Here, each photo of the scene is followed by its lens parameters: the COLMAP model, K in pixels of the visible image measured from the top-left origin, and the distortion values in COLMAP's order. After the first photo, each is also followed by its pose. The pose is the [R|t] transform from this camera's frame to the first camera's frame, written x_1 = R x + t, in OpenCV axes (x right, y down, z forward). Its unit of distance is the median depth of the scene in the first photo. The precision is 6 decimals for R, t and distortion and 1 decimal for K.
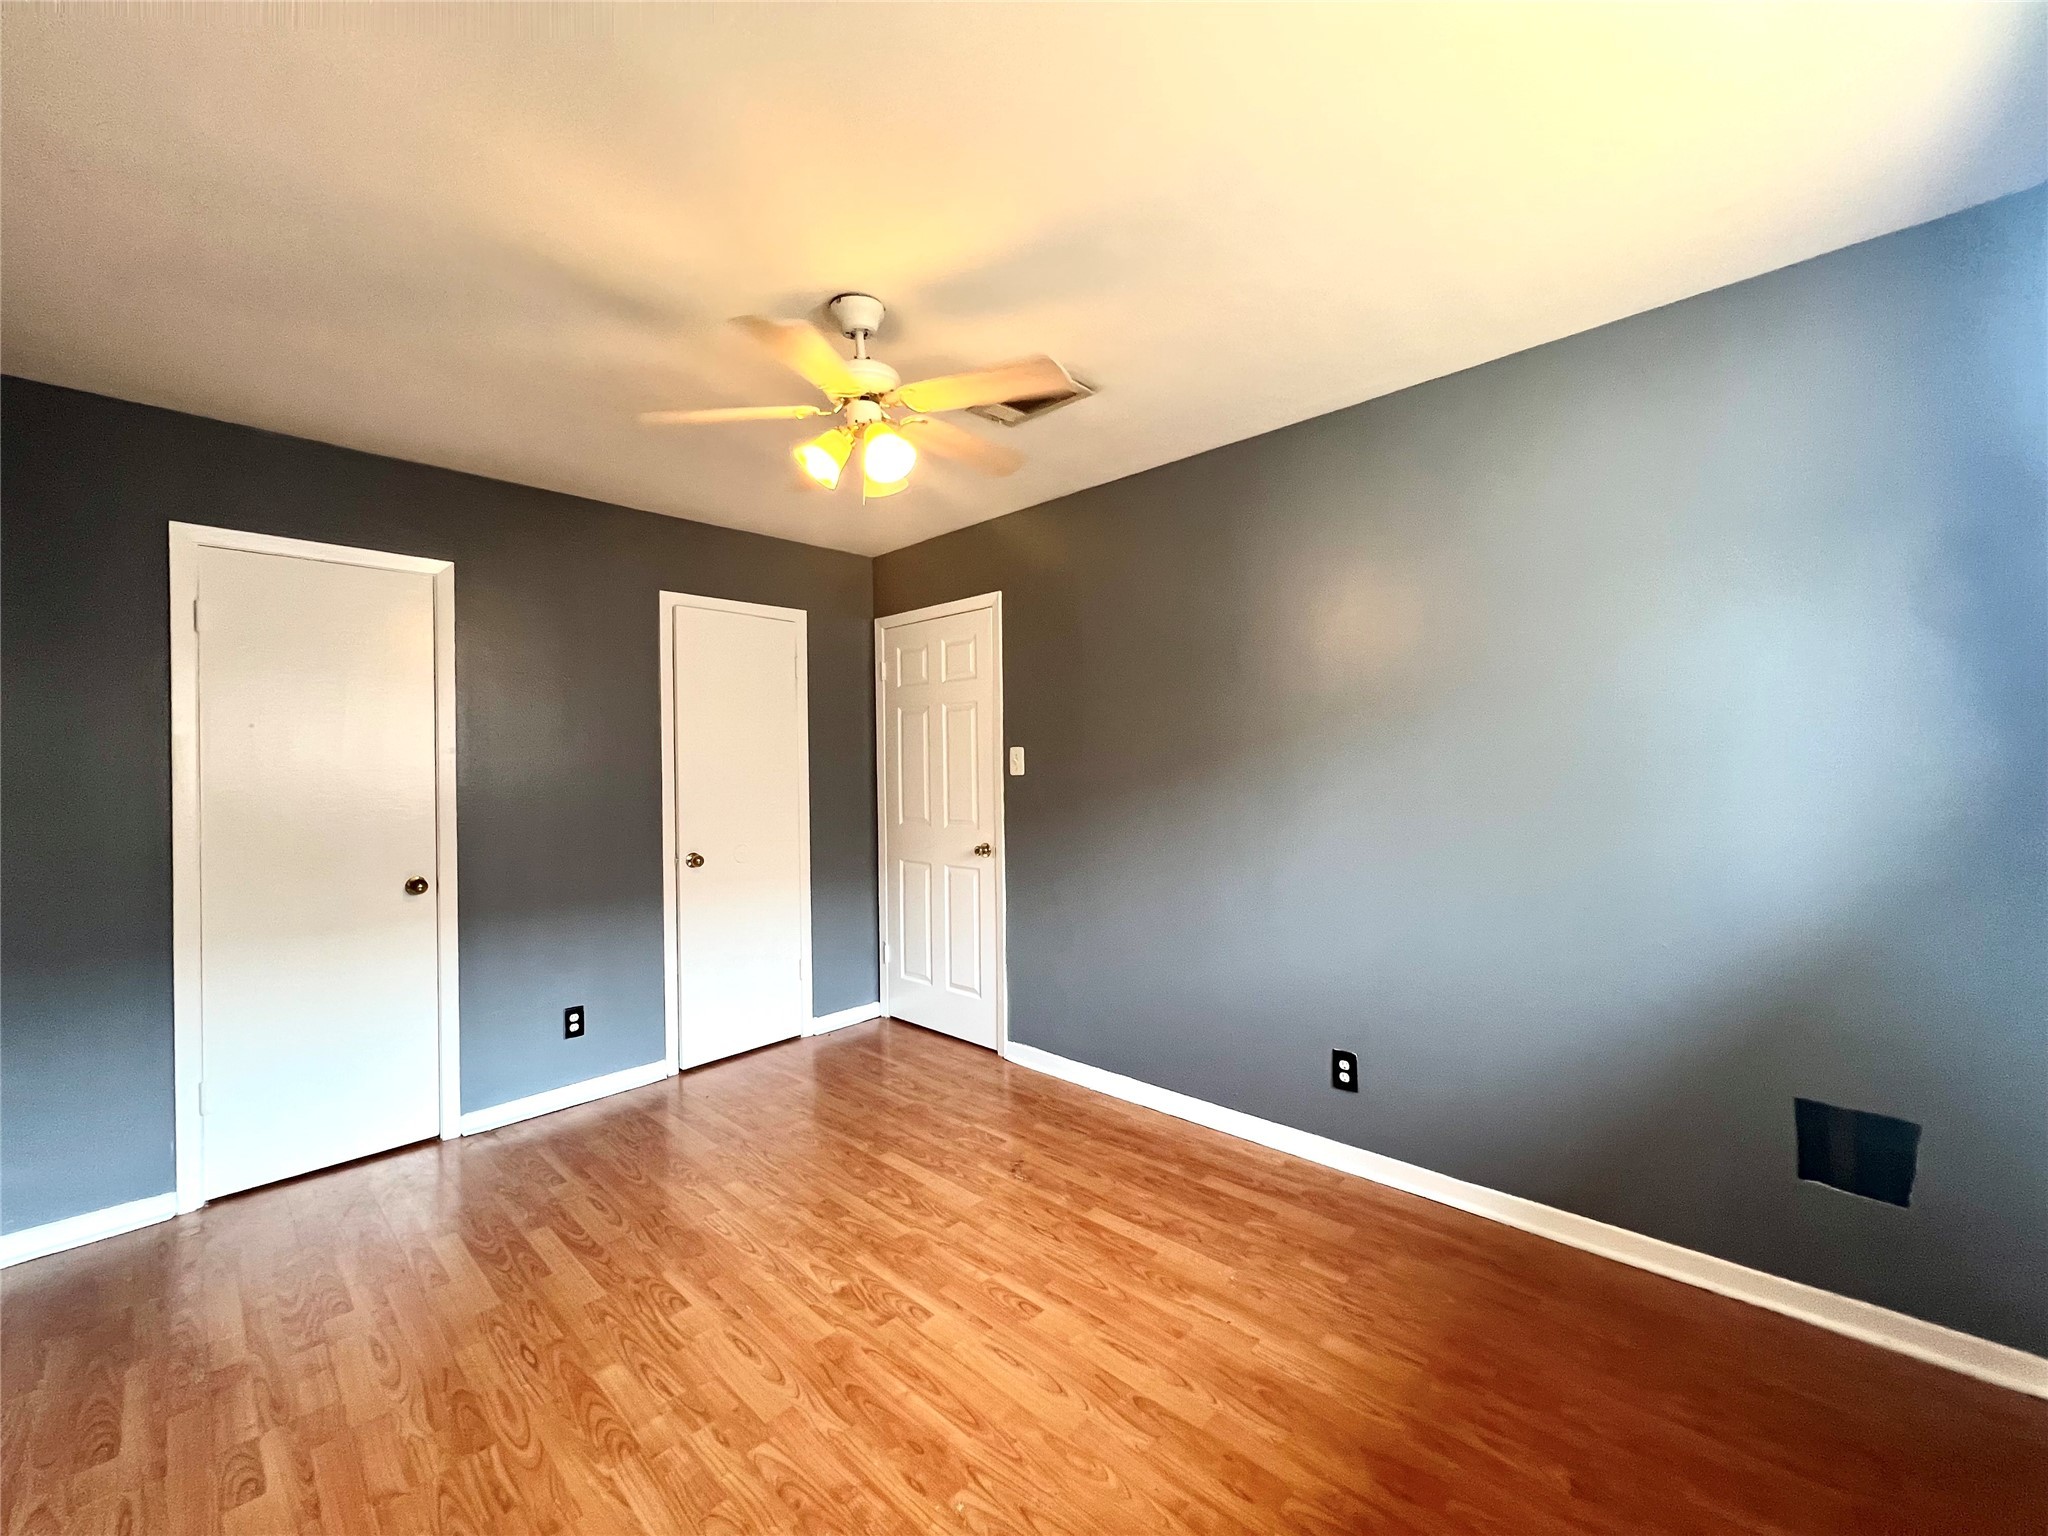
lens RADIAL K [[823.8, 0, 1015.8], [0, 823.8, 760.7], [0, 0, 1]] dist [-0.001240, 0.001294]
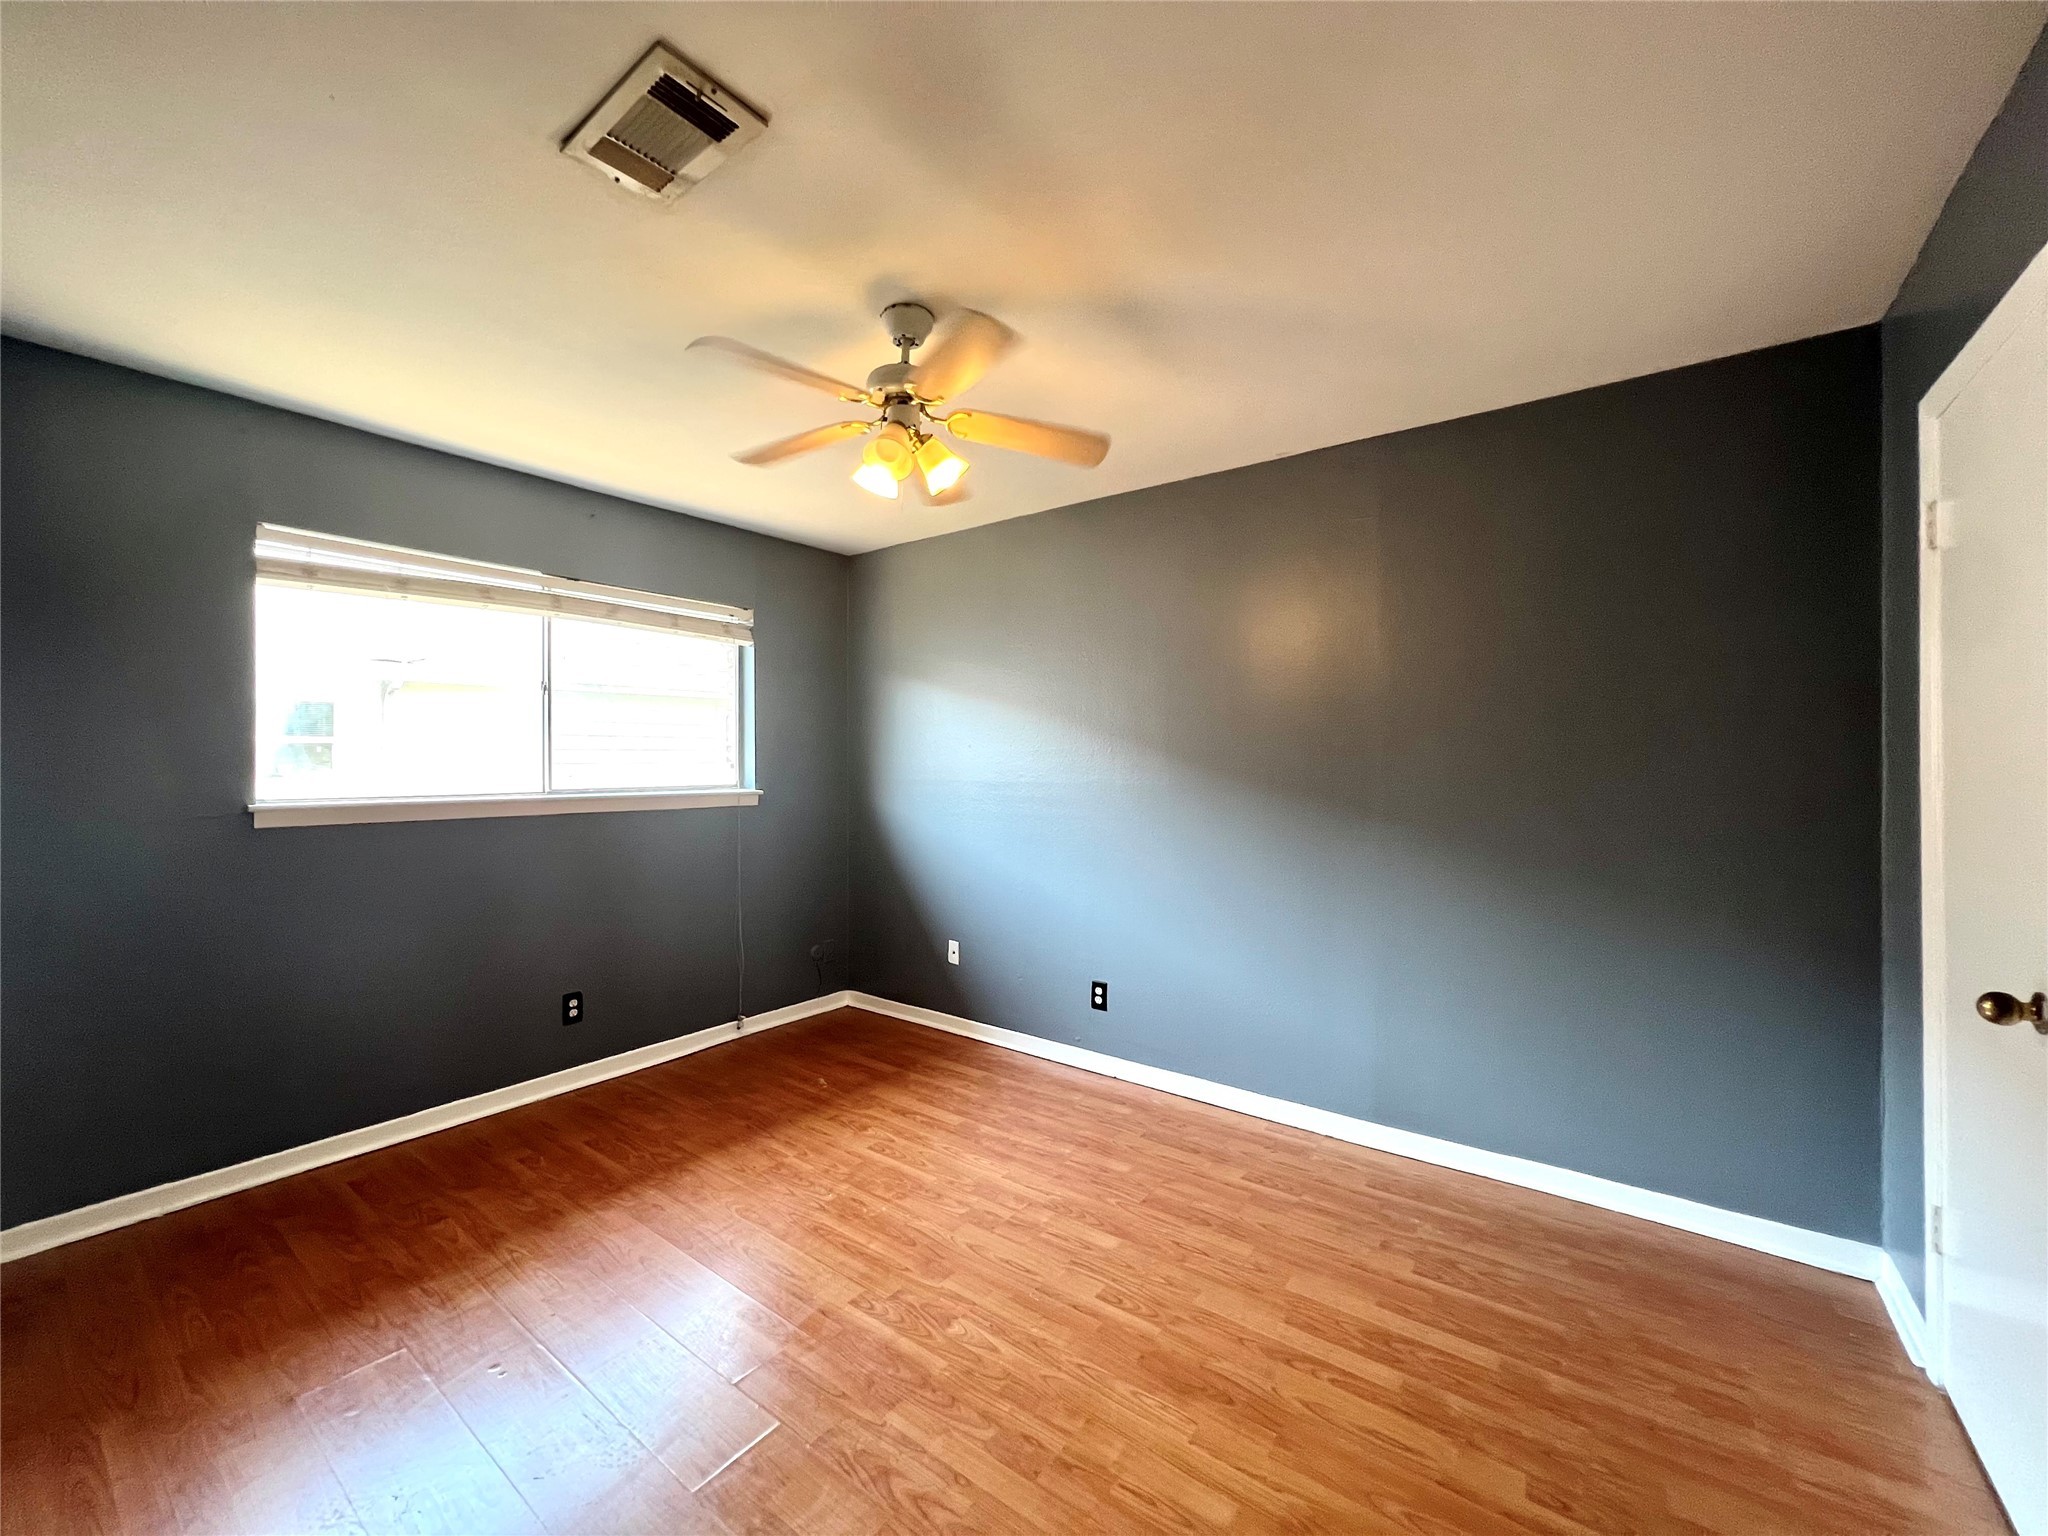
lens RADIAL K [[823.8, 0, 1015.8], [0, 823.8, 760.7], [0, 0, 1]] dist [-0.001240, 0.001294]
pose [[-0.993237, 0.018295, -0.114656, -0.181918], [0.019300, 0.999784, -0.007660, 0.013908], [0.114491, -0.009821, -0.993376, 1.855104]]
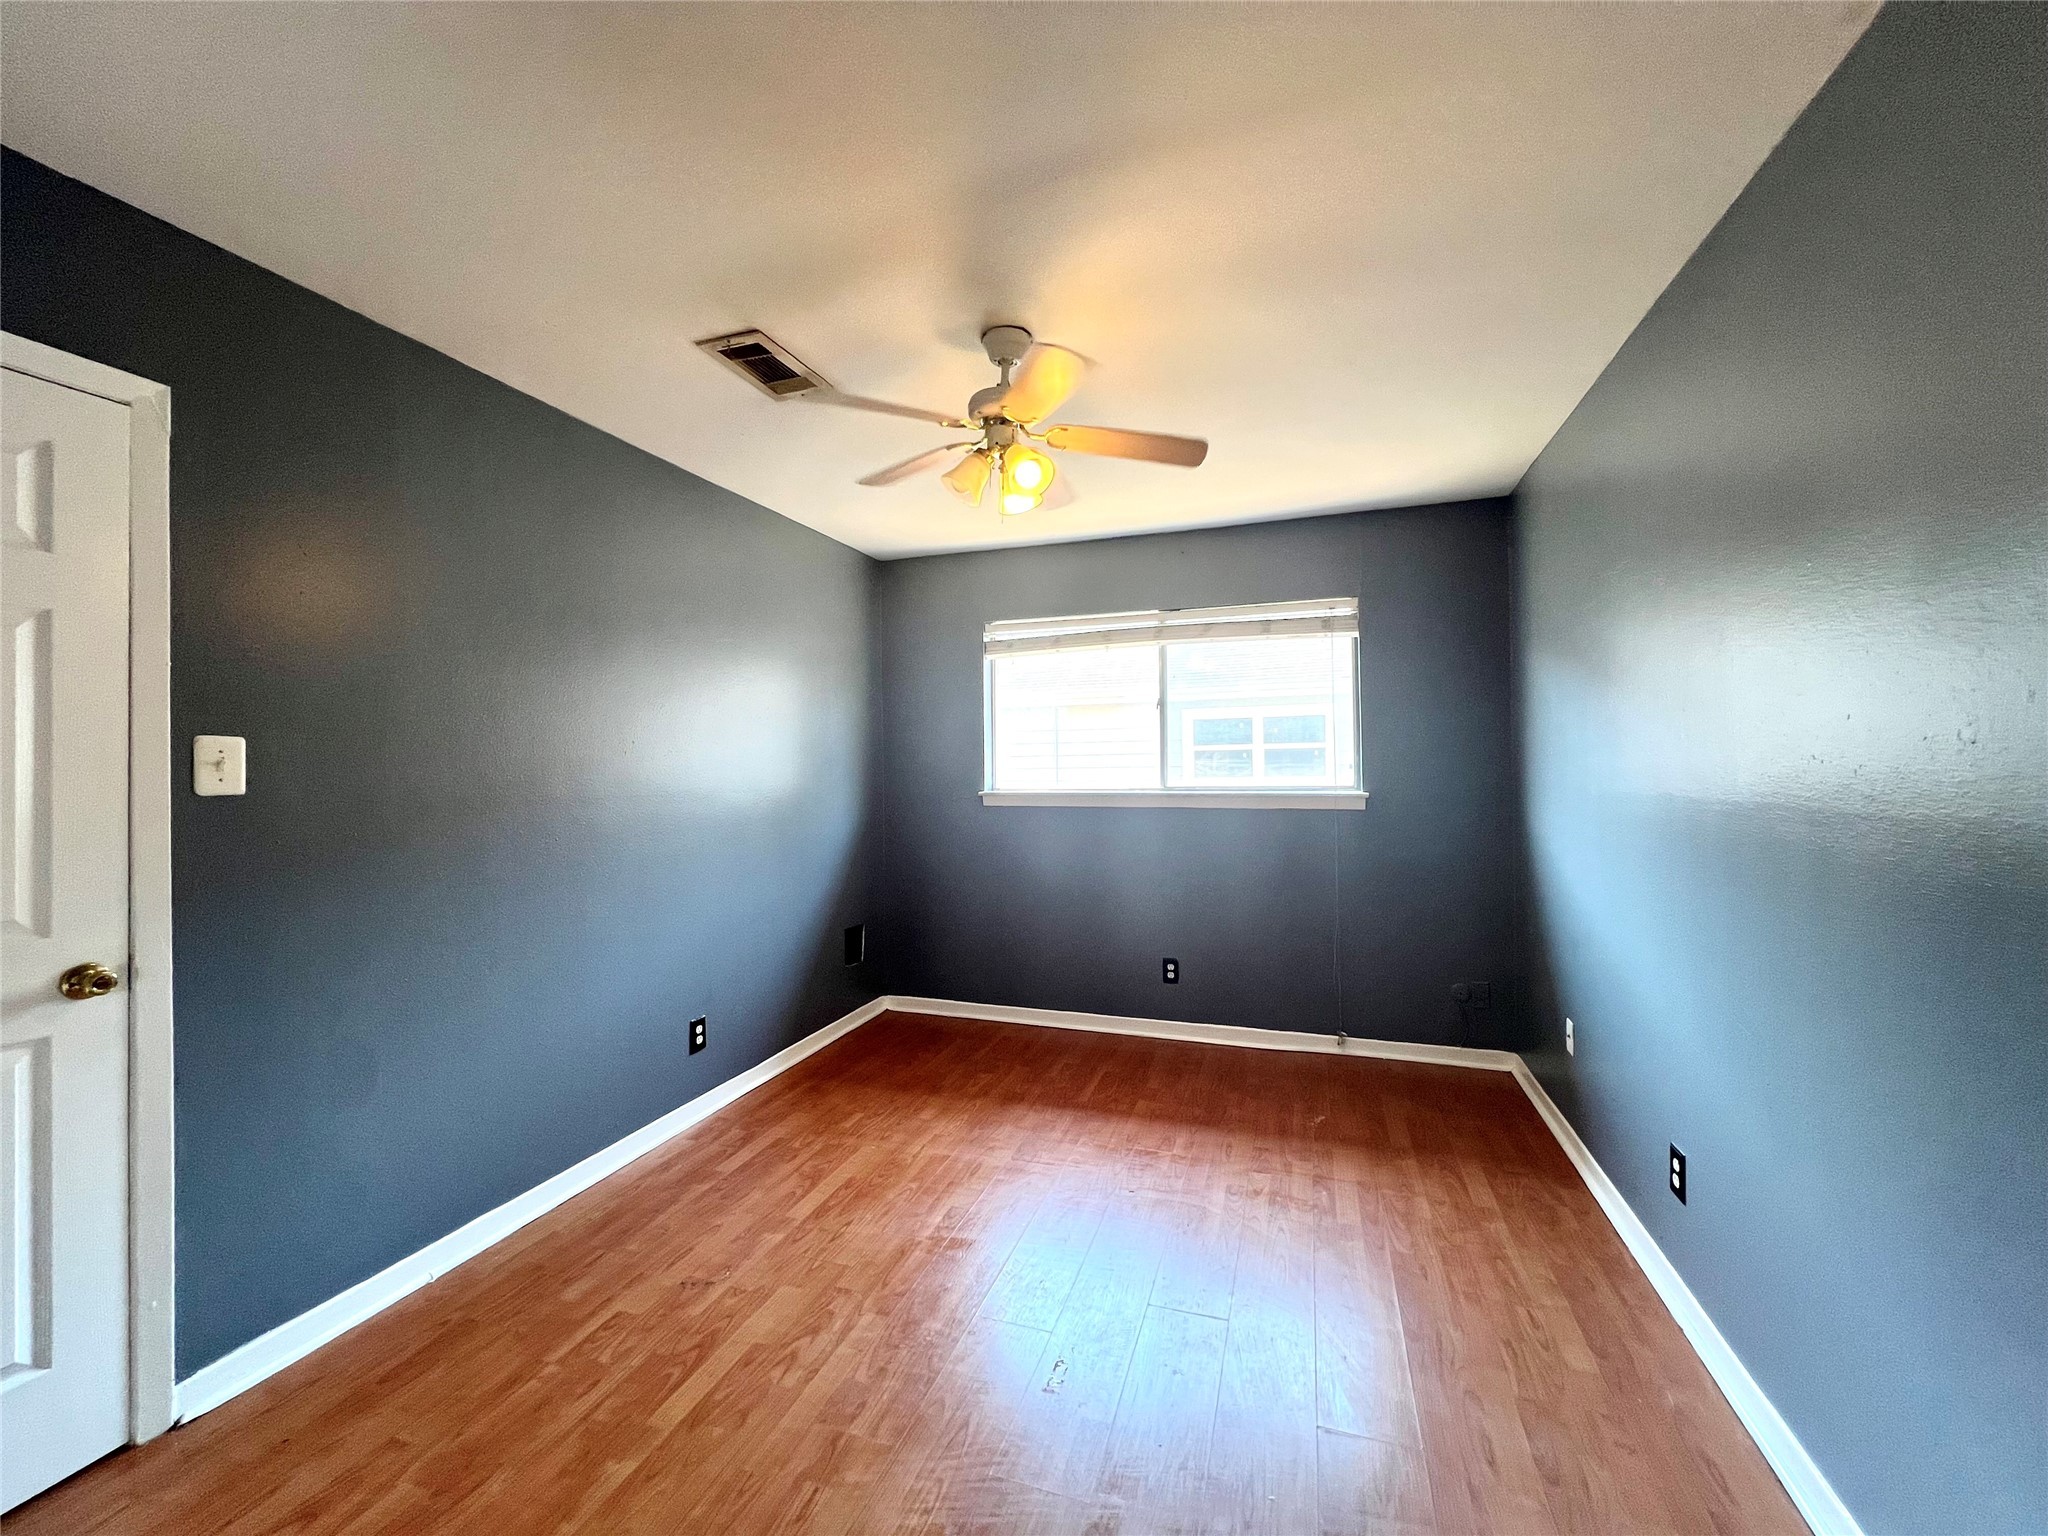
lens RADIAL K [[823.8, 0, 1015.8], [0, 823.8, 760.7], [0, 0, 1]] dist [-0.001240, 0.001294]
pose [[-0.416729, 0.027571, 0.908612, -1.055088], [0.010317, 0.999619, -0.025600, 0.025357], [-0.908972, -0.001295, -0.416855, 1.309849]]
